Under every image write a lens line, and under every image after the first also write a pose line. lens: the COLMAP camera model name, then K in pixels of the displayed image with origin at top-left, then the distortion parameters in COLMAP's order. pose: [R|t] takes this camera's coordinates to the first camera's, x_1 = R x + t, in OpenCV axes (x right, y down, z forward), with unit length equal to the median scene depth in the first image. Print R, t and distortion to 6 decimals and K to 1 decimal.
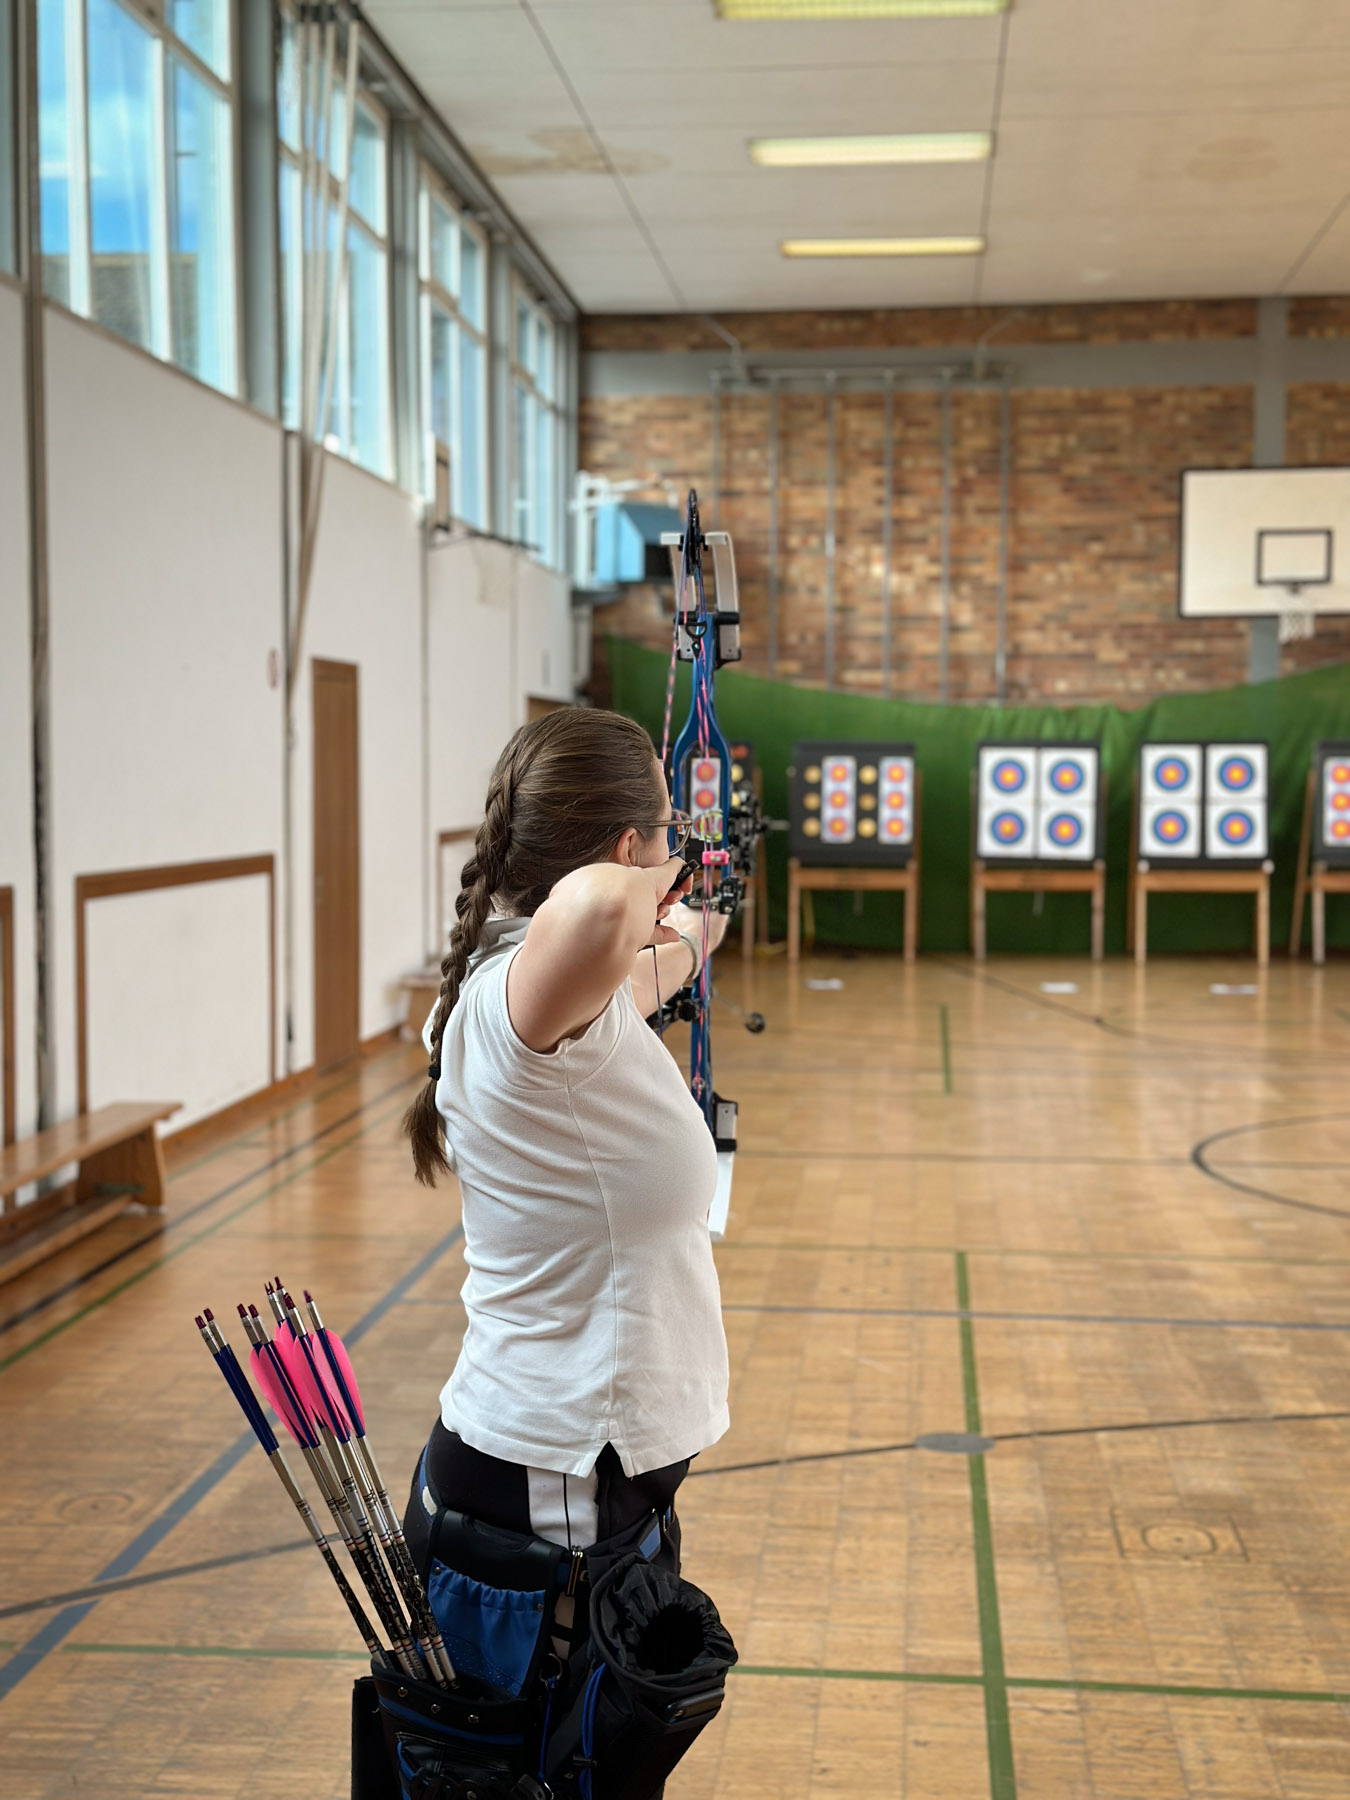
lens RADIAL K [[2489.8, 0, 672.0], [0, 2489.8, 949.6], [0, 0, 1]] dist [0.124912, -0.026657]
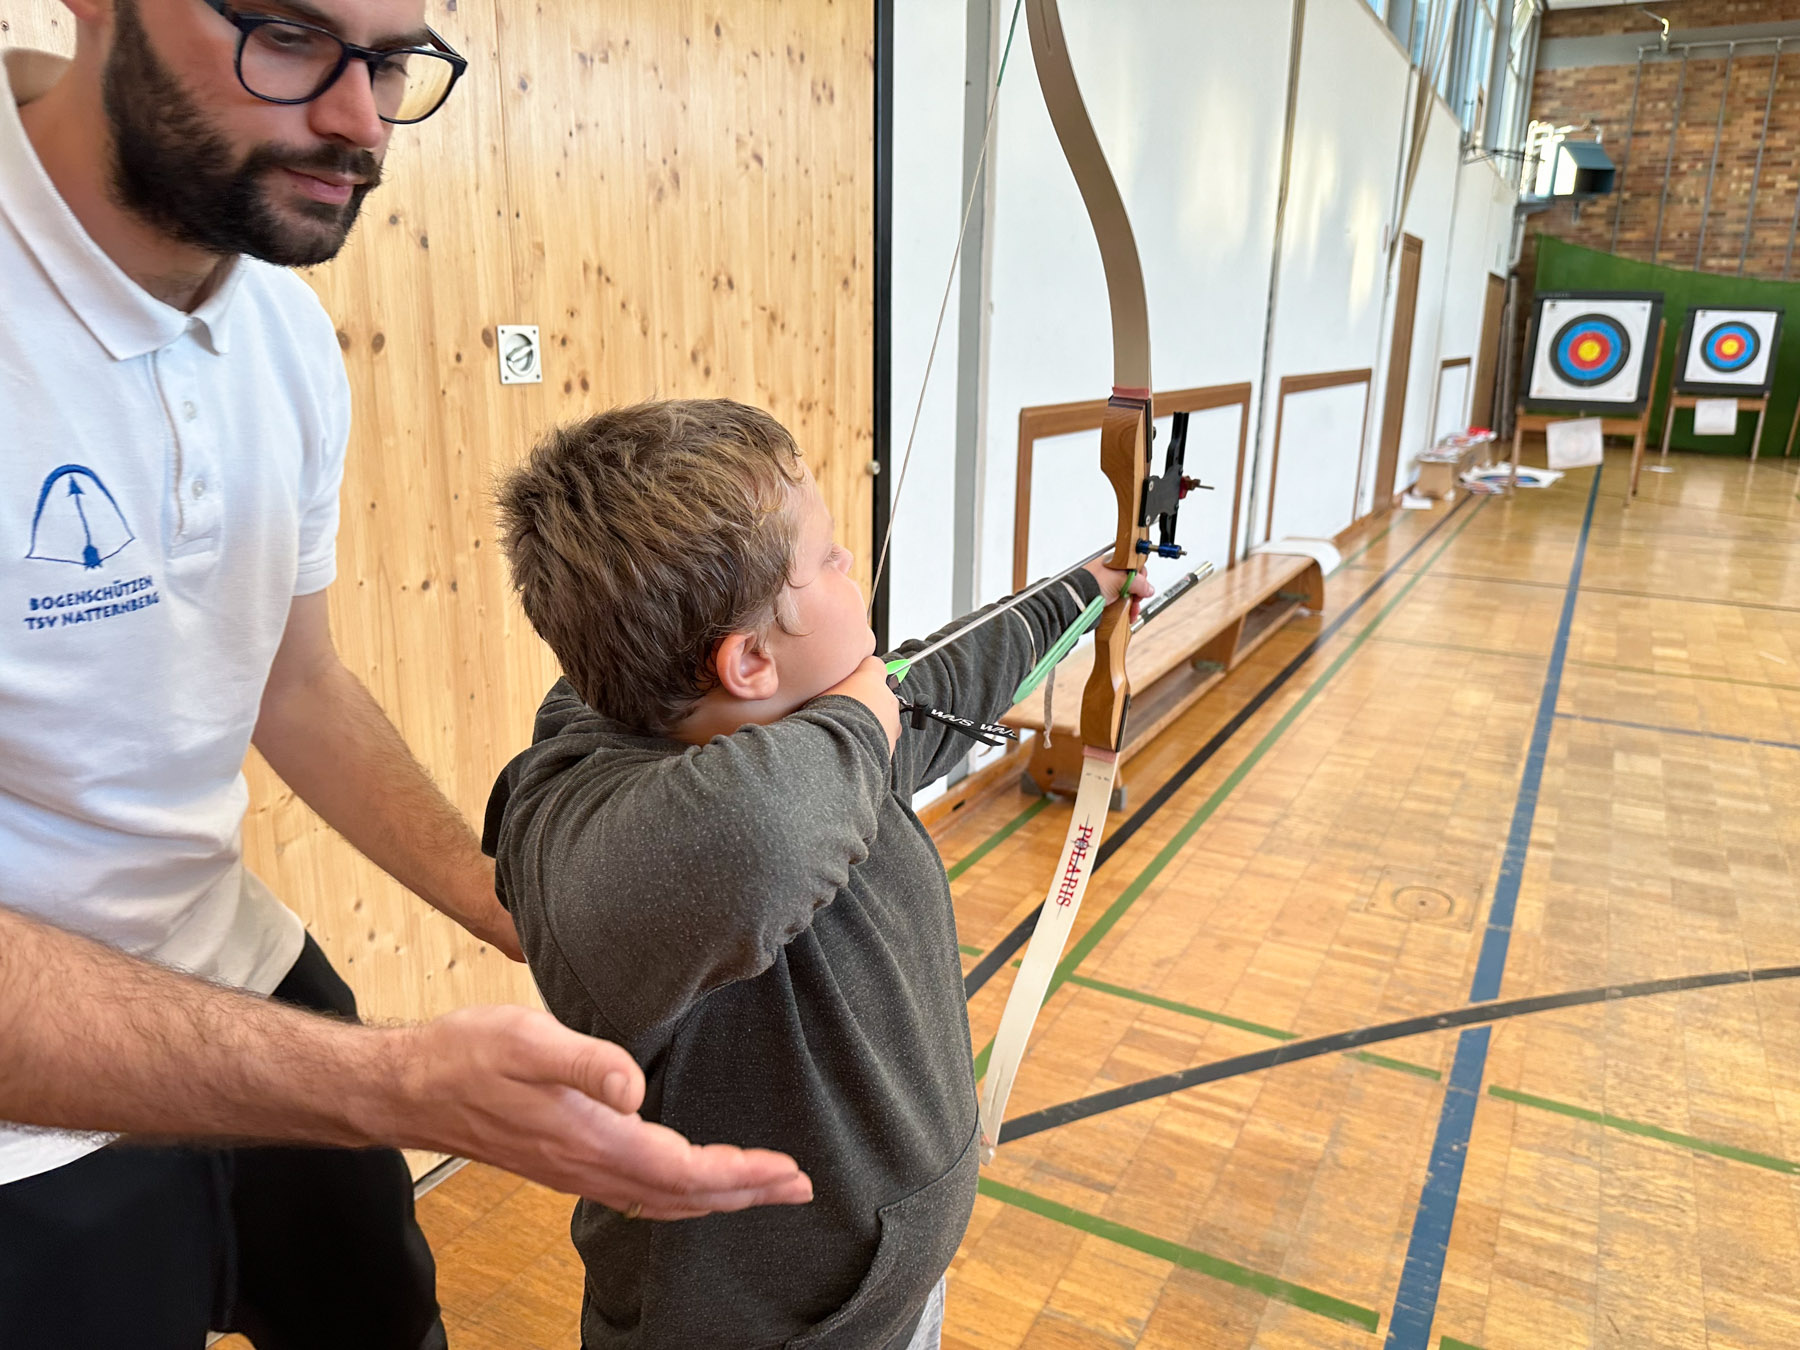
lens RADIAL K [[1270.6, 0, 899.3], [0, 1270.6, 702.2], [0, 0, 1]] dist [-0.008630, -0.008730]
pose [[0.919646, 0.119771, -0.374040, -0.061131], [-0.039217, 0.975611, 0.215977, 0.001878], [0.390785, -0.183954, 0.901914, 0.094564]]
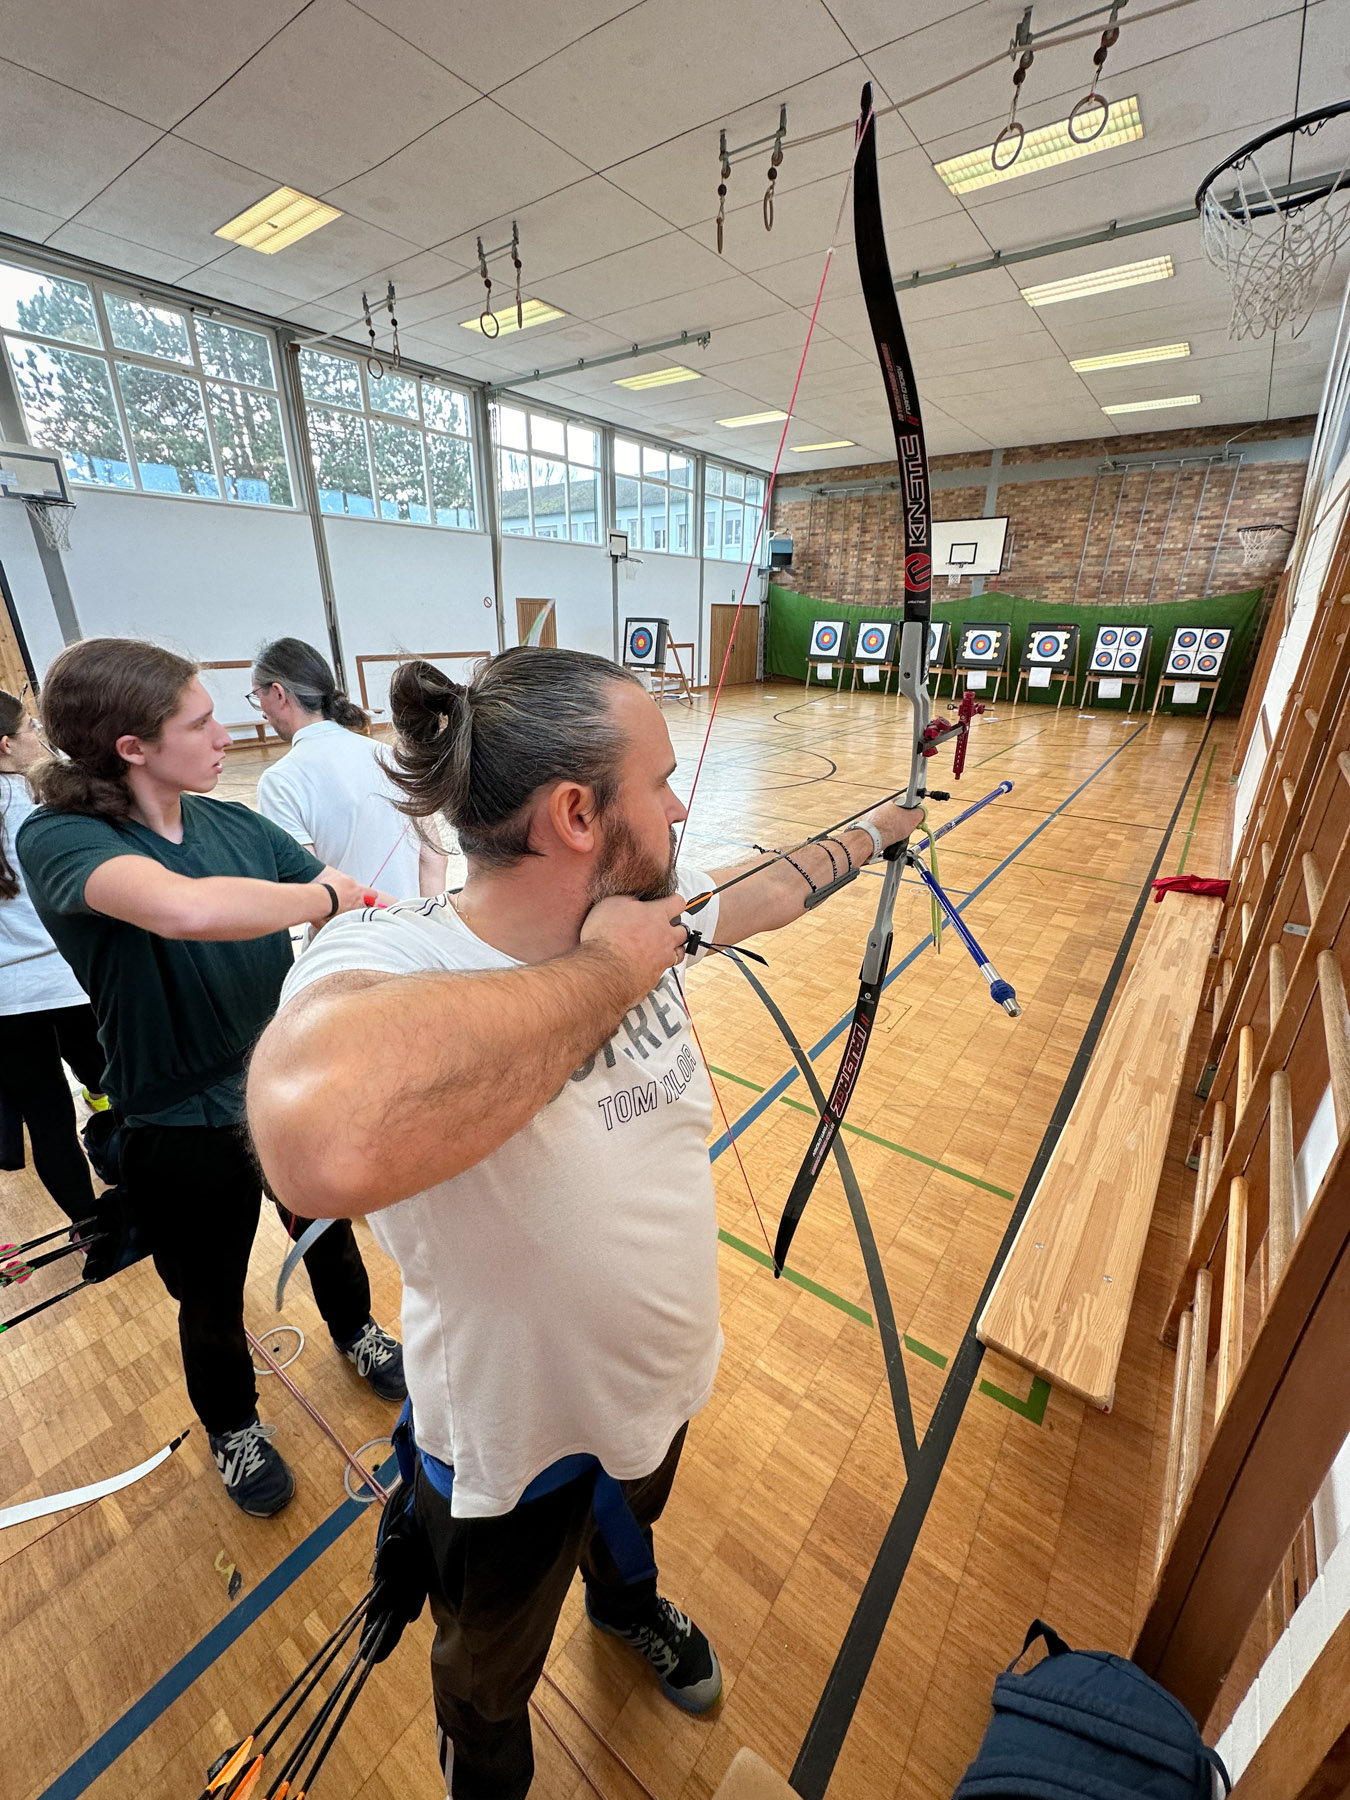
lens RADIAL K [[714.8, 0, 675.0], [0, 714.8, 900.0], [0, 0, 1]] dist [-0.002599, -0.000296]
pose [[0.857405, 0.197618, -0.475189, 0.397255], [-0.047240, 0.949660, 0.309701, -0.015810], [0.512470, -0.243091, 0.823578, 0.058179]]
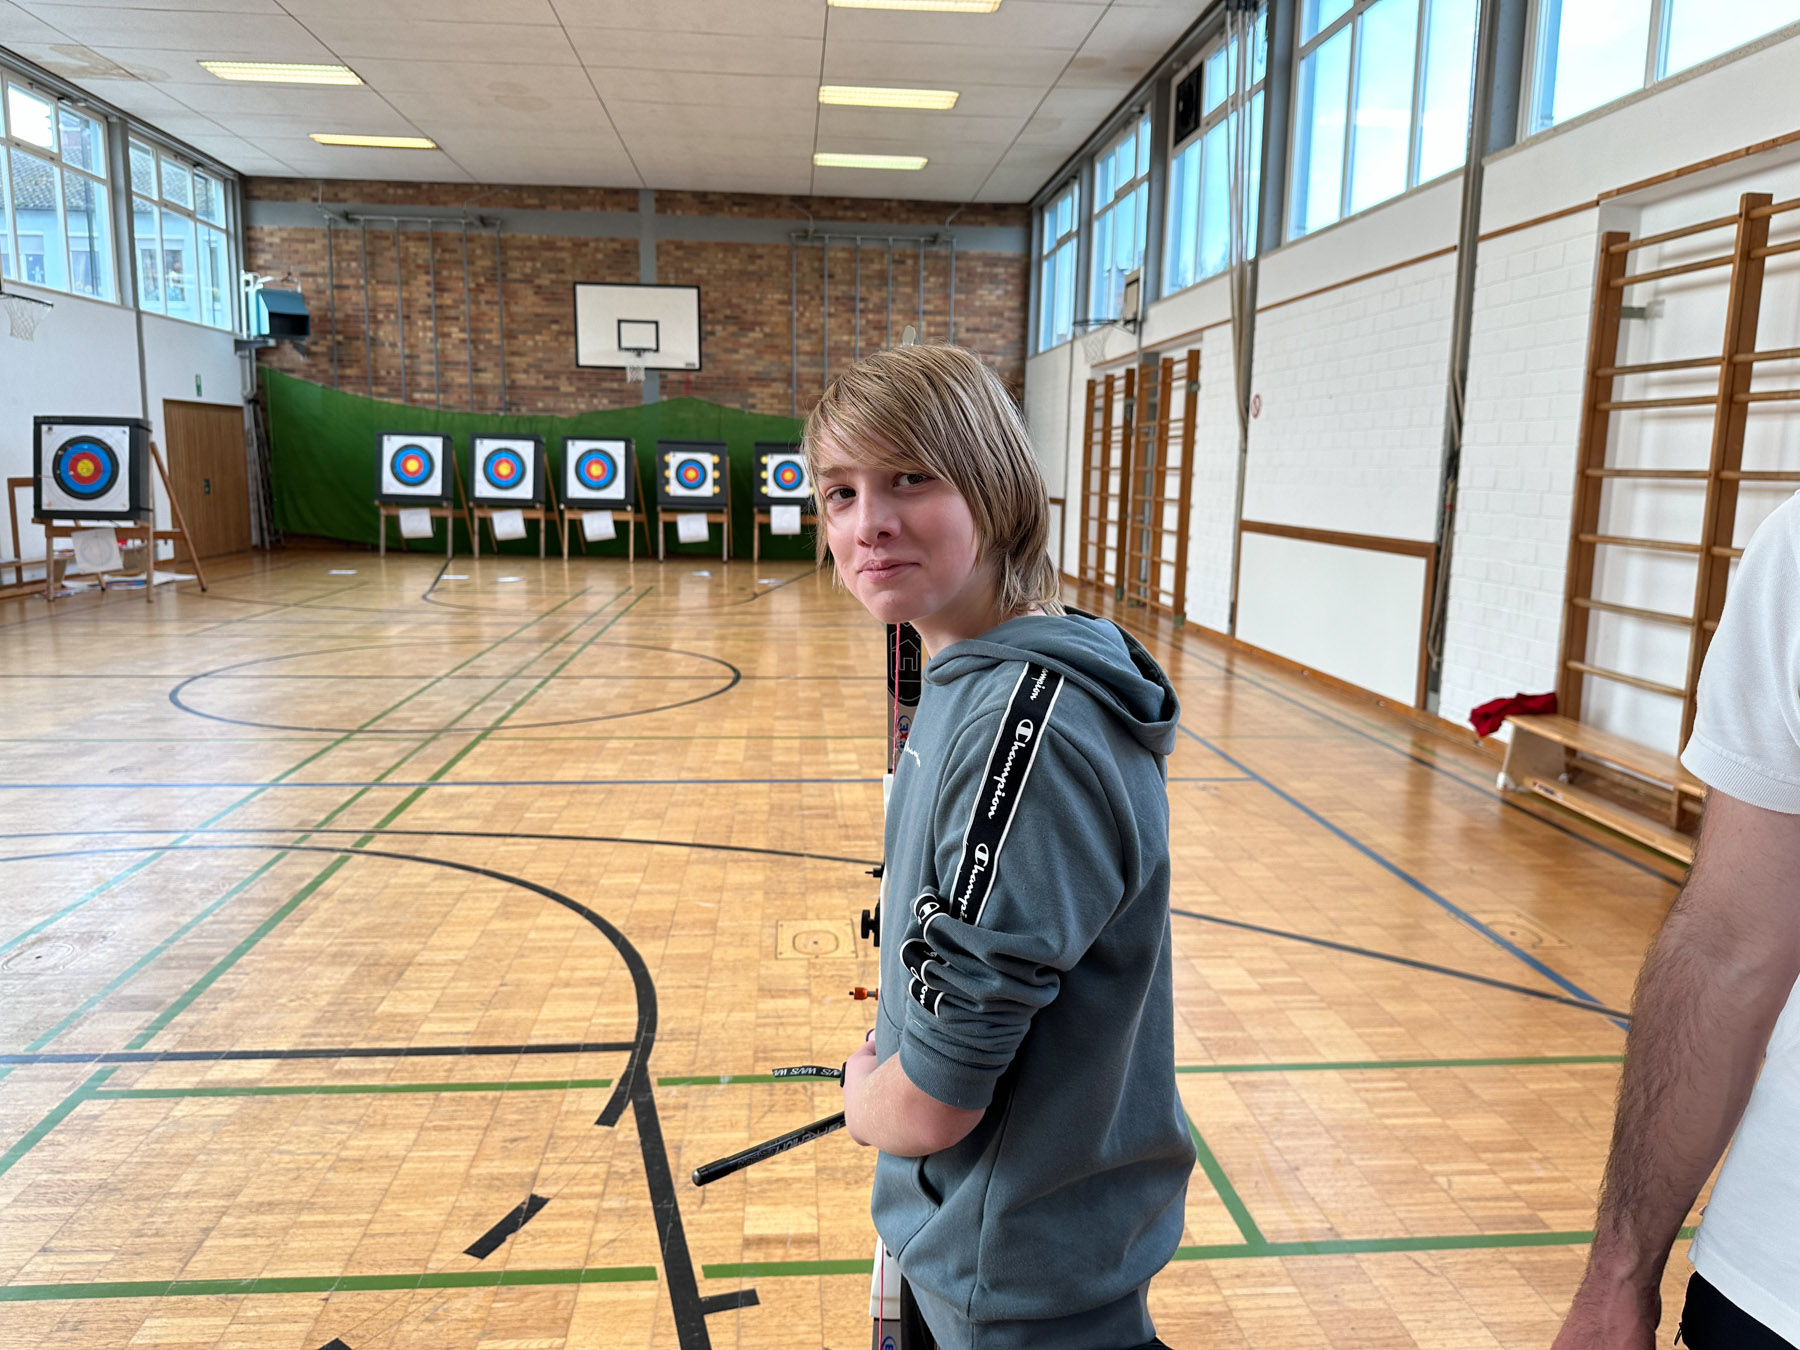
lens RADIAL K [[1259.2, 0, 894.8], [0, 1259.2, 671.2], [0, 0, 1]] dist [0.144893, -0.312446]
pose [[0.983288, -0.014036, 0.181513, 0.238702], [-0.002186, 0.996041, 0.088864, 0.002604], [-0.182041, -0.087776, 0.979365, 0.042376]]
